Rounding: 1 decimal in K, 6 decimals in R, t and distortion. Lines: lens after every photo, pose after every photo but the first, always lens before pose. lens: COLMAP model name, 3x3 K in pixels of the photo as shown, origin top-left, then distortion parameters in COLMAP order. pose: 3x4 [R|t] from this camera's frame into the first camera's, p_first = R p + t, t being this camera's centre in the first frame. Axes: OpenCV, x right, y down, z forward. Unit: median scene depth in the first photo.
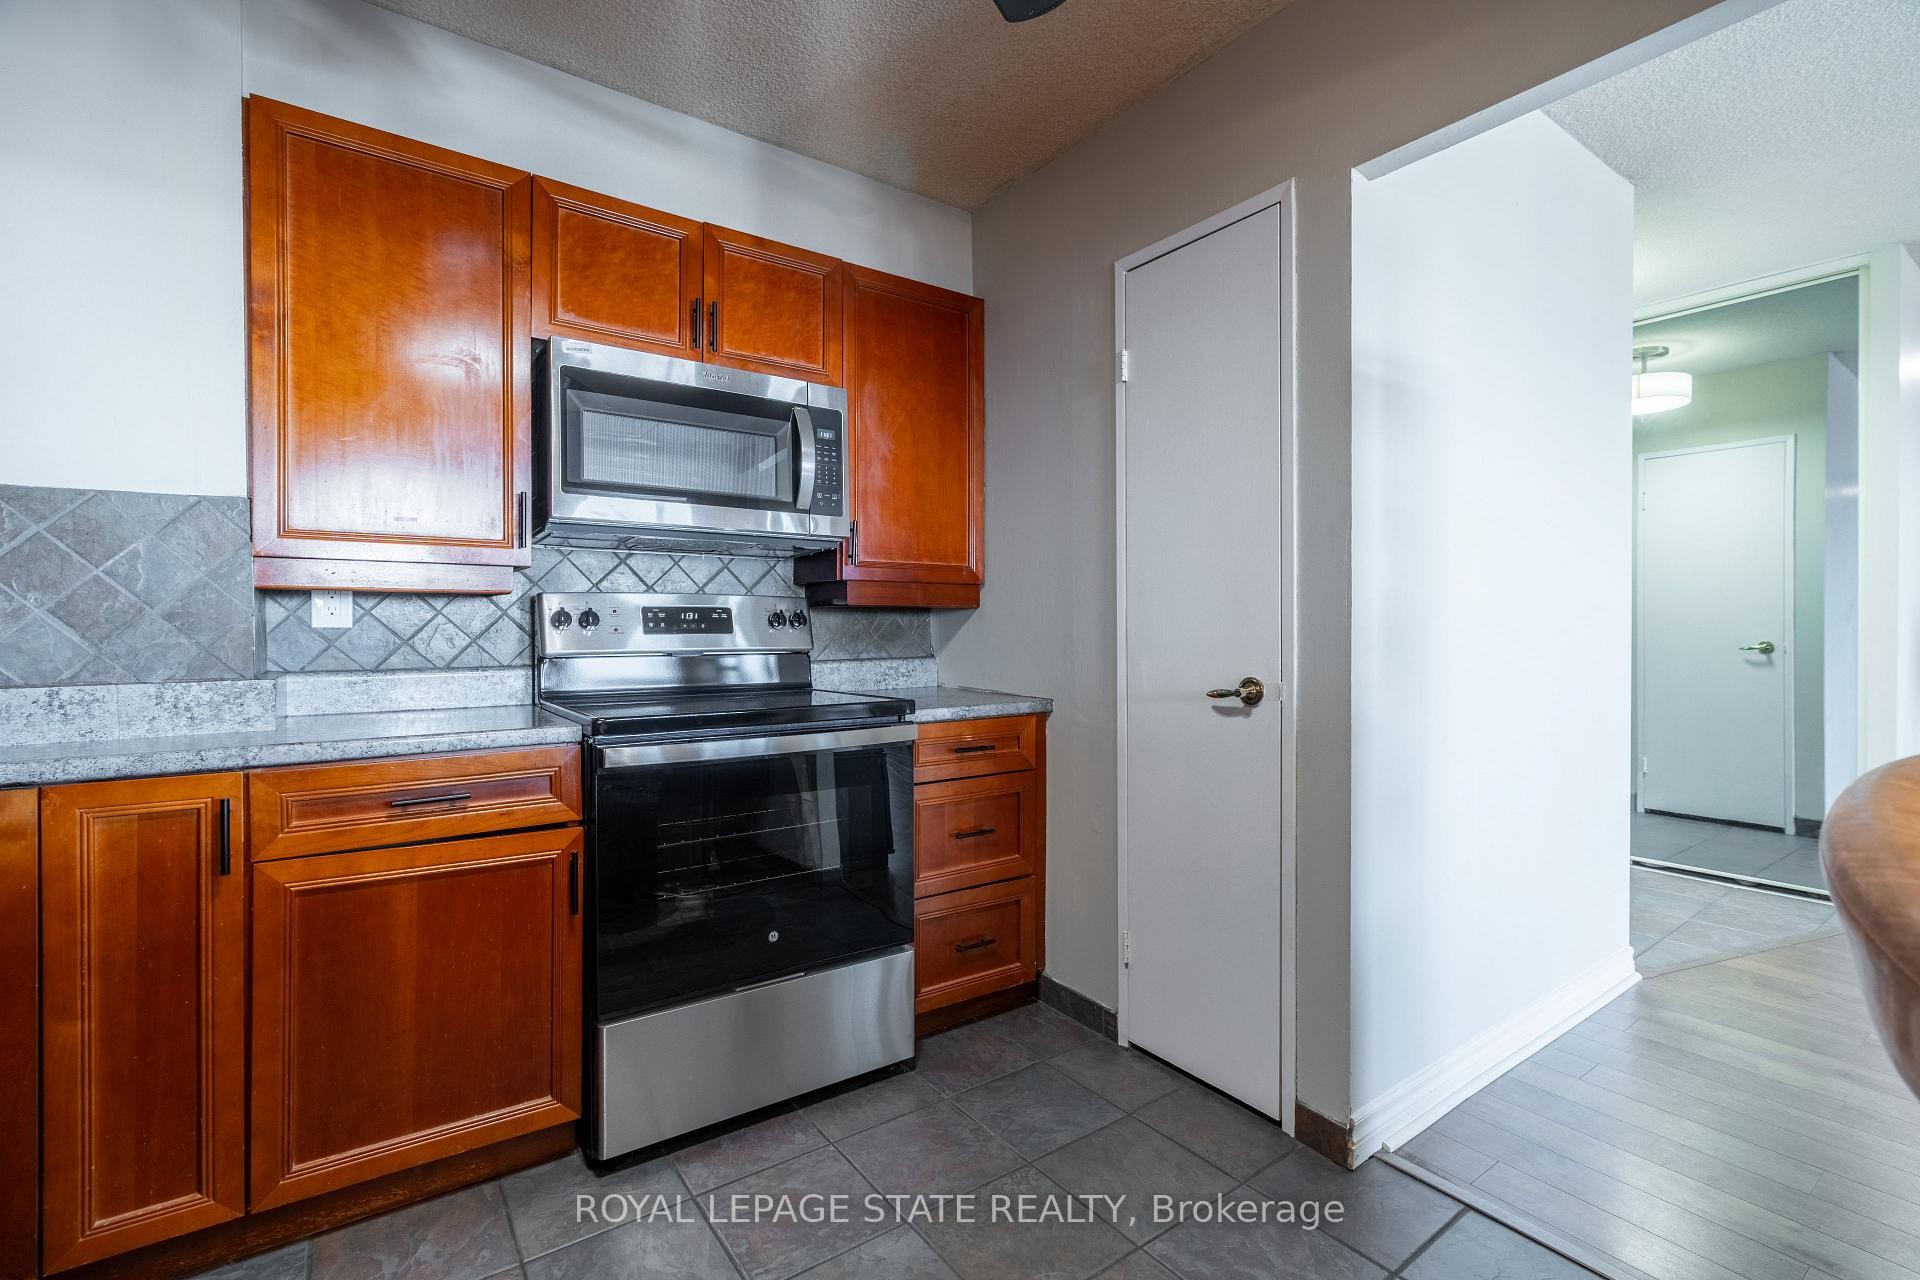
lens RADIAL K [[858.6, 0, 953.7], [0, 858.6, 634.2], [0, 0, 1]] dist [-0.003696, -0.000166]
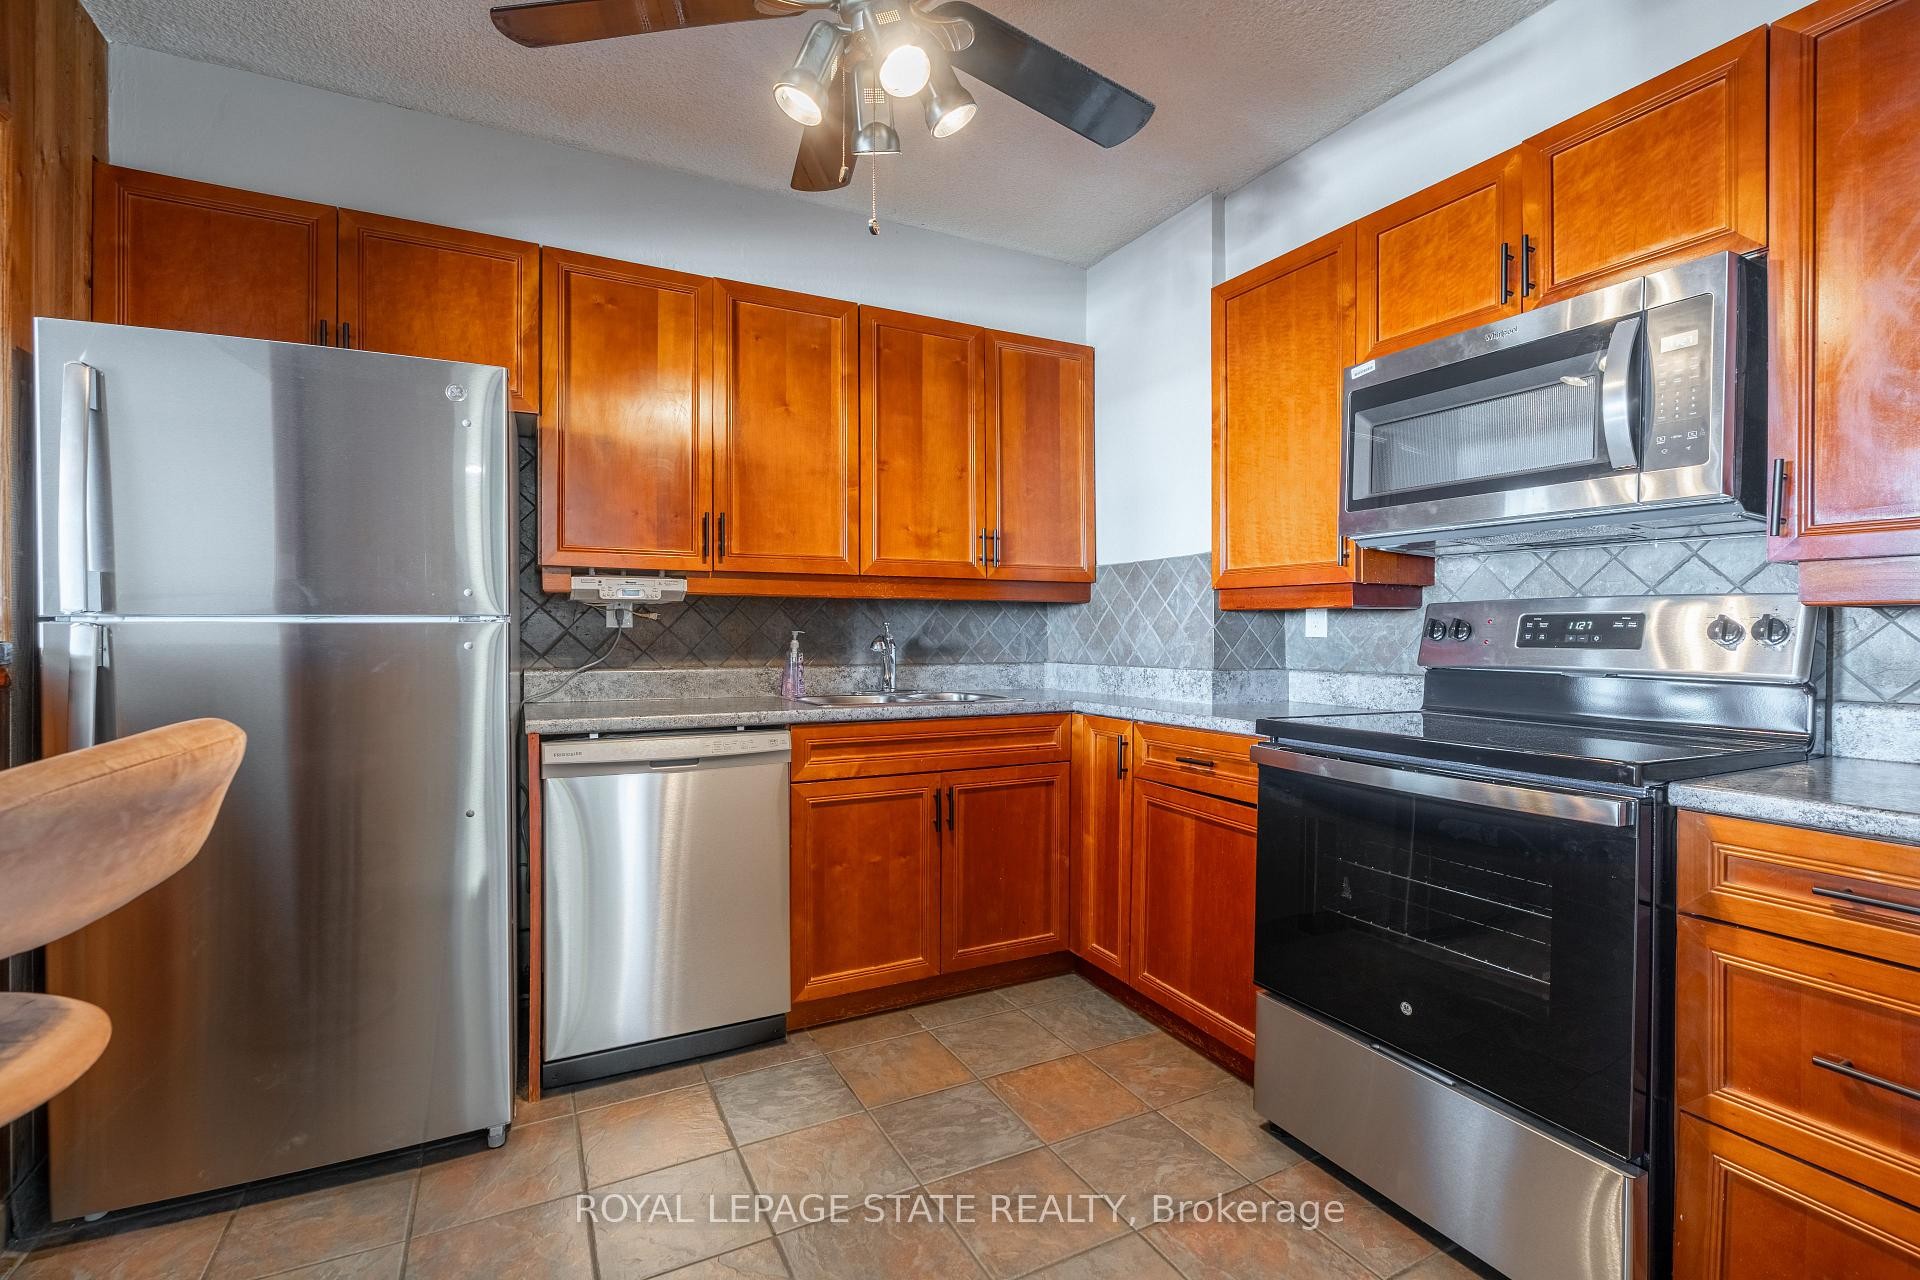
lens RADIAL K [[858.6, 0, 953.7], [0, 858.6, 634.2], [0, 0, 1]] dist [-0.003696, -0.000166]
pose [[-0.140465, 0.006005, -0.990067, 0.623753], [-0.013112, 0.999883, 0.007925, -0.013676], [0.989999, 0.014095, -0.140369, 0.618035]]
